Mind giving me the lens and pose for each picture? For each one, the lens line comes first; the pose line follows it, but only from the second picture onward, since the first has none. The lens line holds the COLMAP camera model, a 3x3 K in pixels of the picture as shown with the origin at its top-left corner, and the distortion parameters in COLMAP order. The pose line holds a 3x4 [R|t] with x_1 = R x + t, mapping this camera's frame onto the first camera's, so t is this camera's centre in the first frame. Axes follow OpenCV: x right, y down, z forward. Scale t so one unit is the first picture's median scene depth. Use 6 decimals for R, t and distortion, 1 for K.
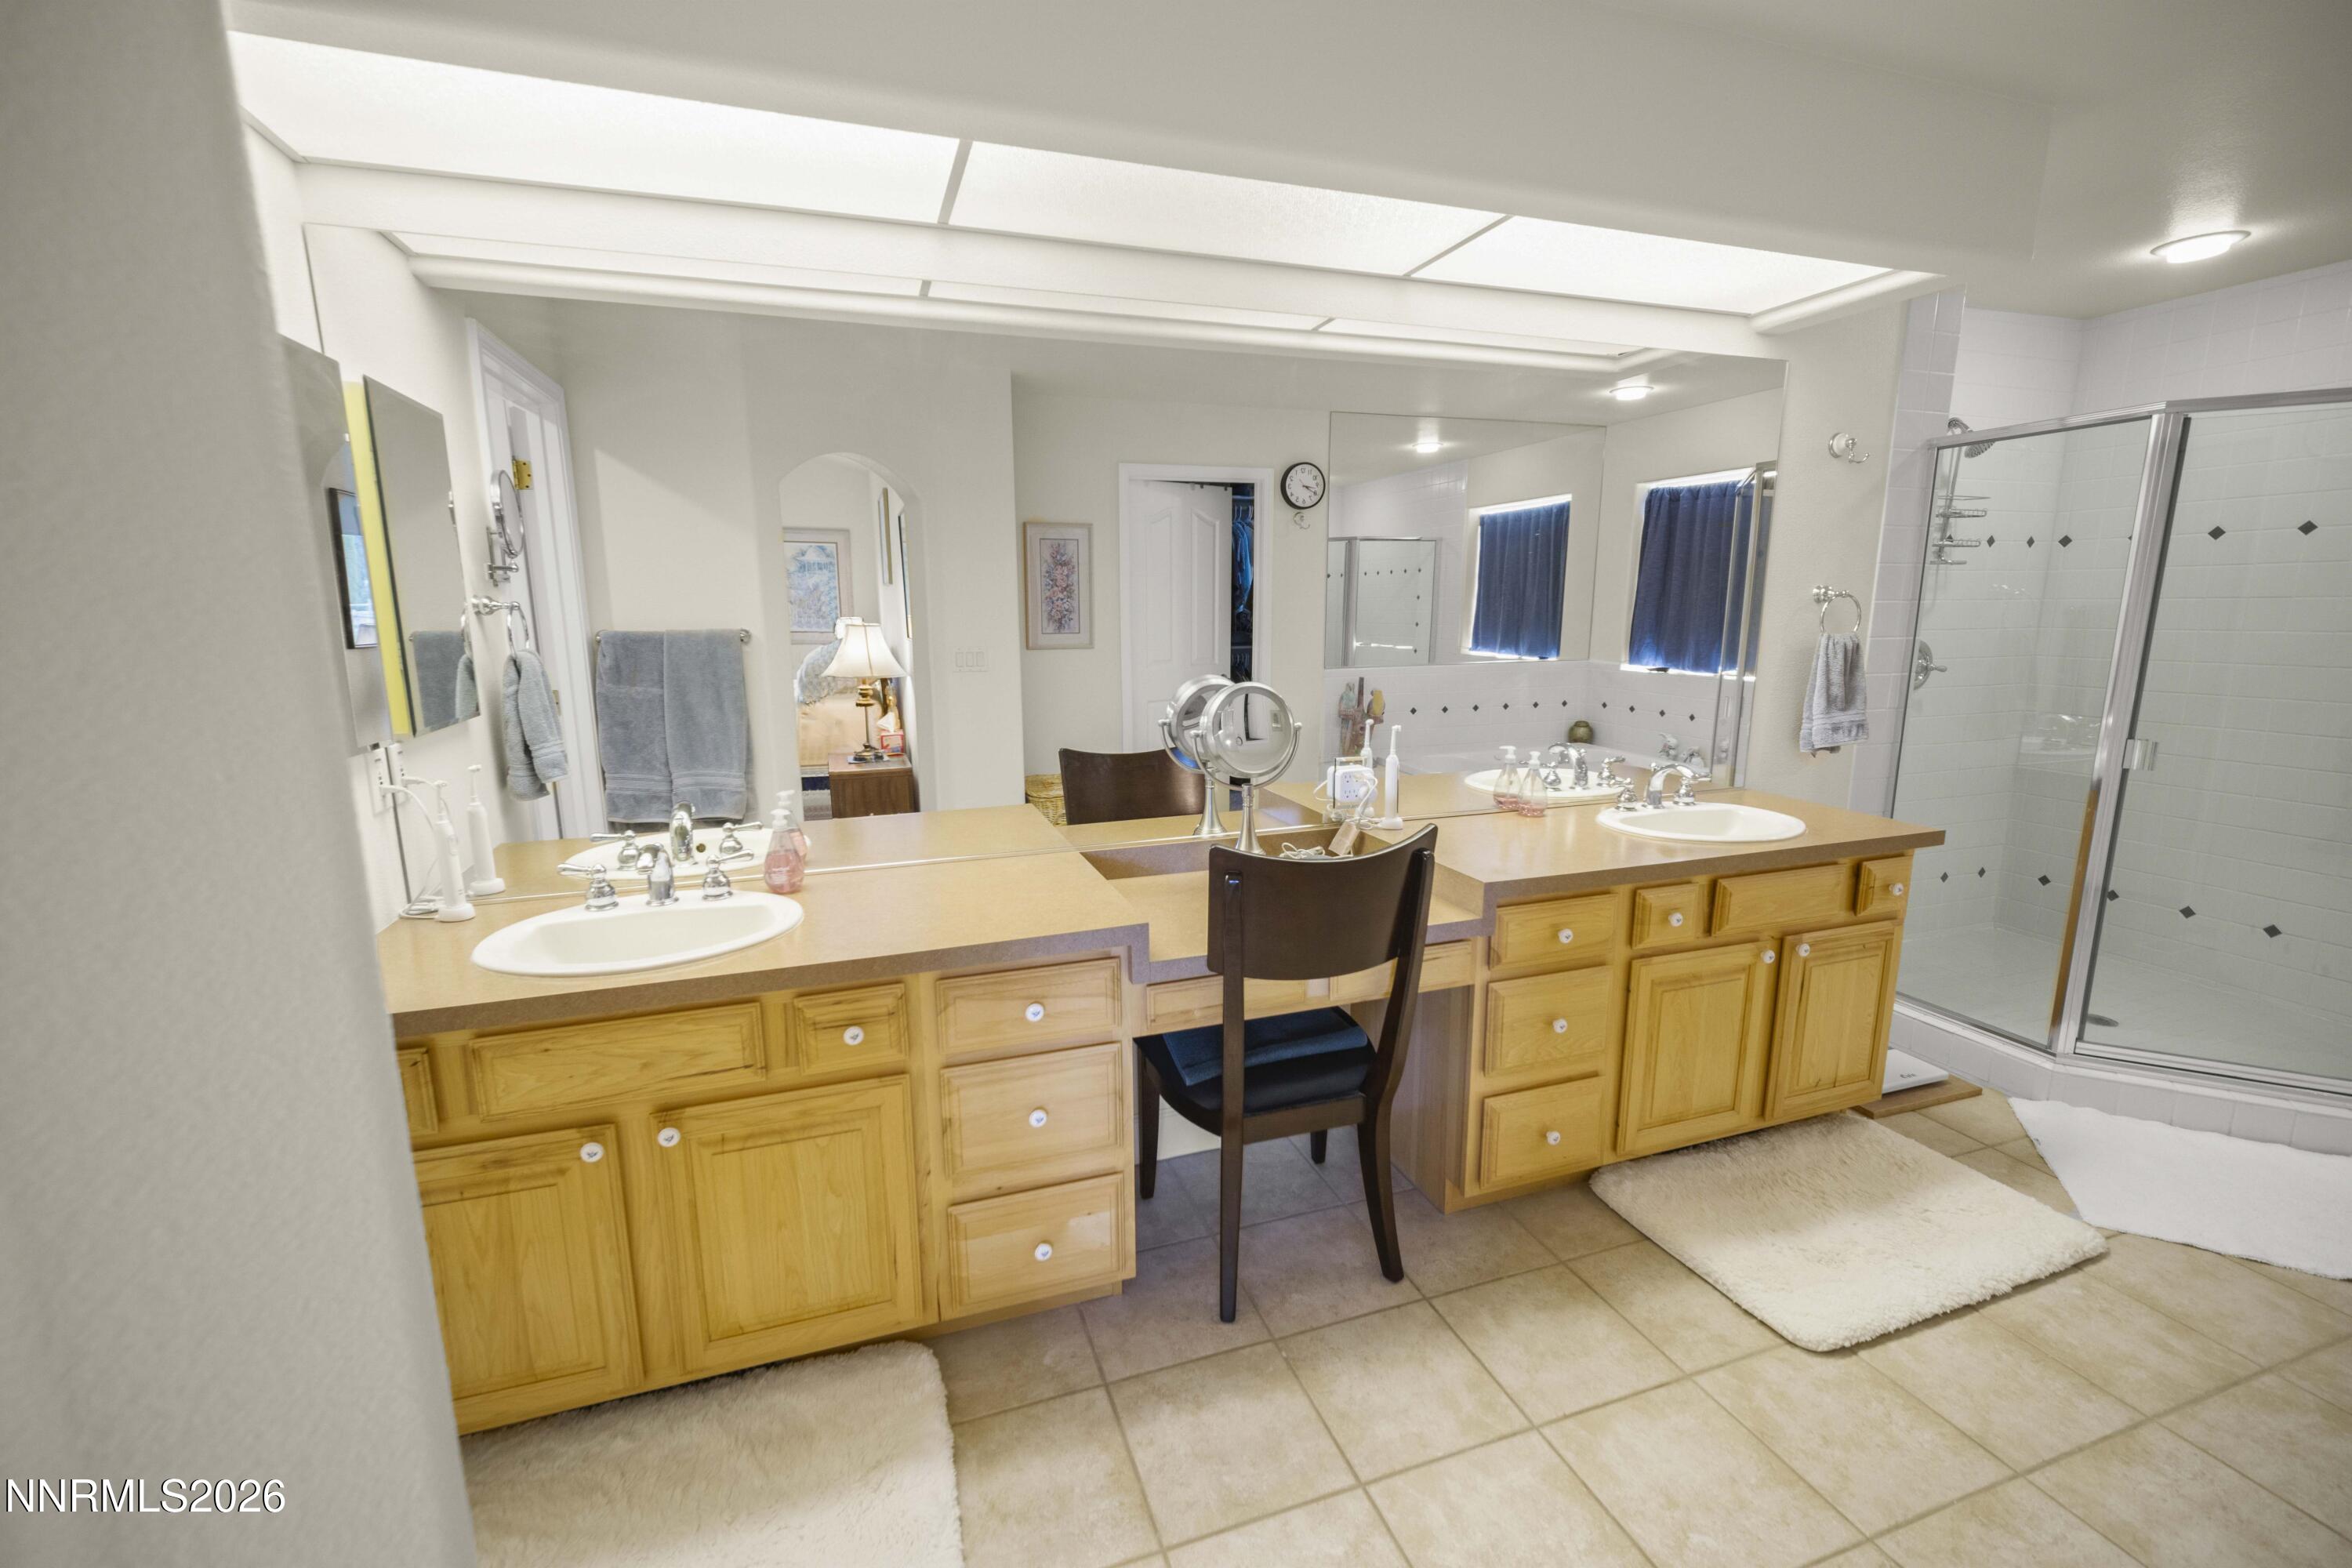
lens RADIAL K [[981.3, 0, 1169.3], [0, 981.3, 780.5], [0, 0, 1]] dist [0.000999, -0.000135]
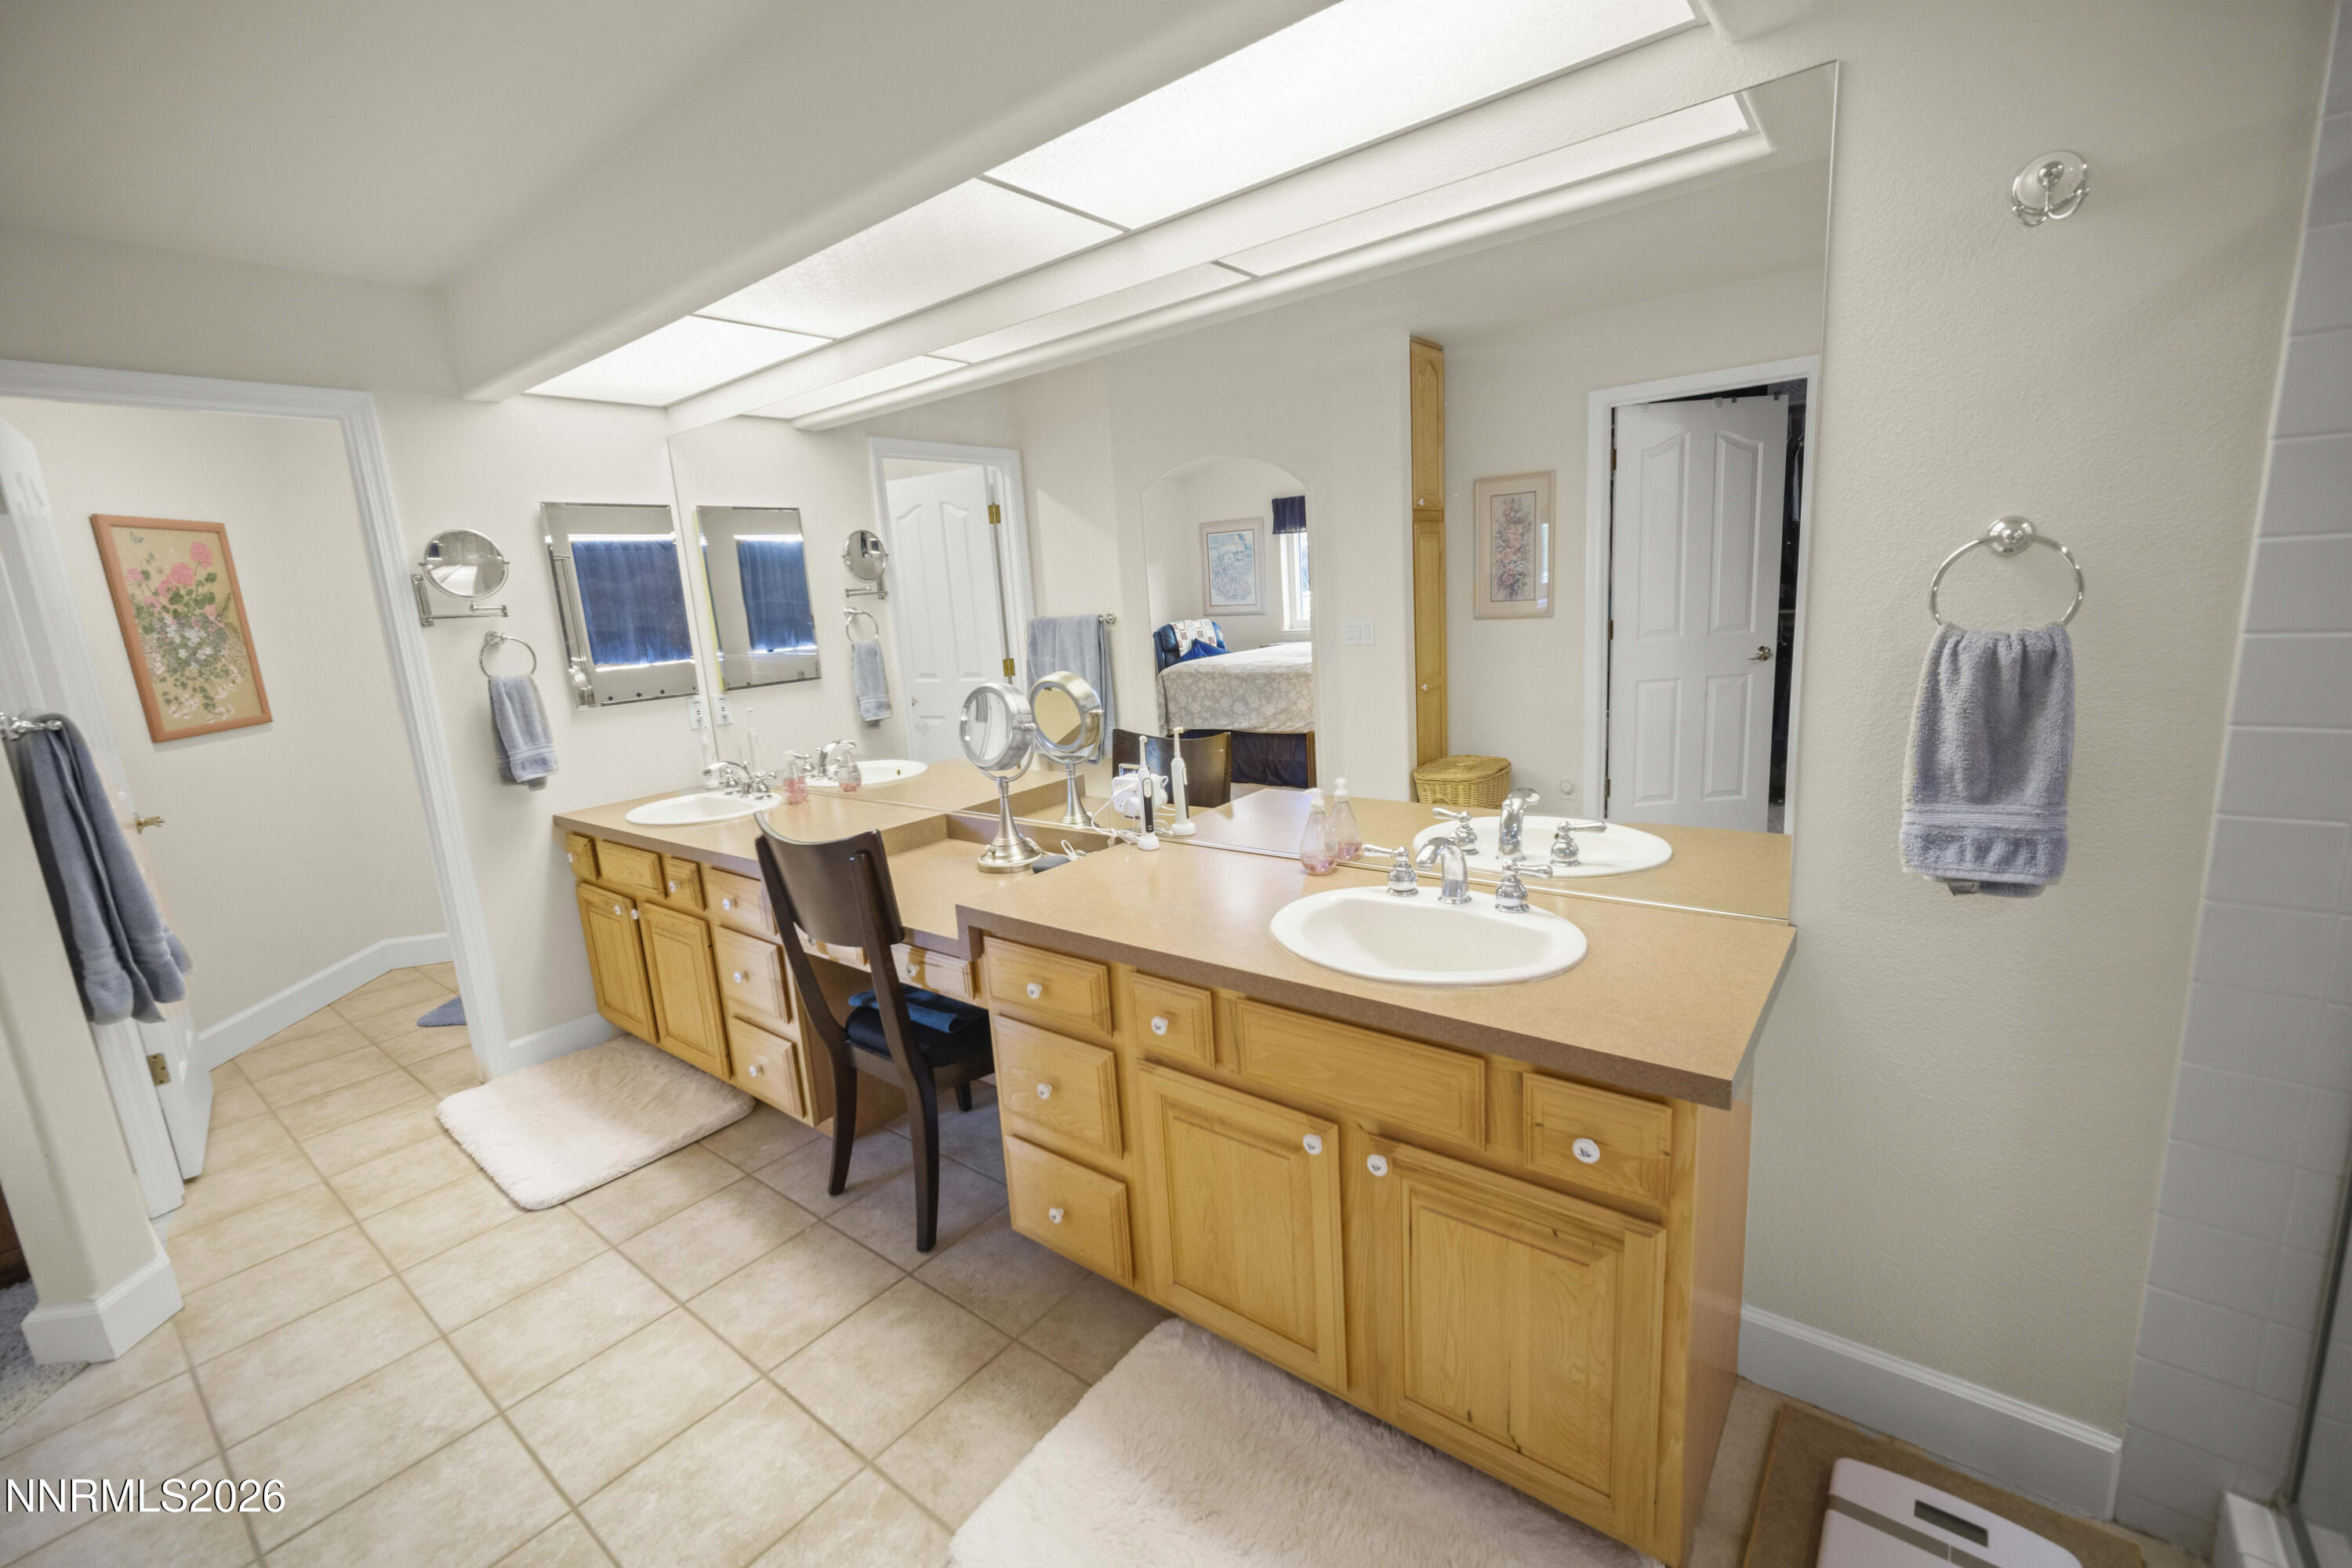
lens RADIAL K [[981.3, 0, 1169.3], [0, 981.3, 780.5], [0, 0, 1]] dist [0.000999, -0.000135]
pose [[0.542563, 0.135318, -0.829045, 1.082724], [-0.088890, 0.990647, 0.103522, -0.119001], [0.835299, 0.017527, 0.549517, 0.570846]]
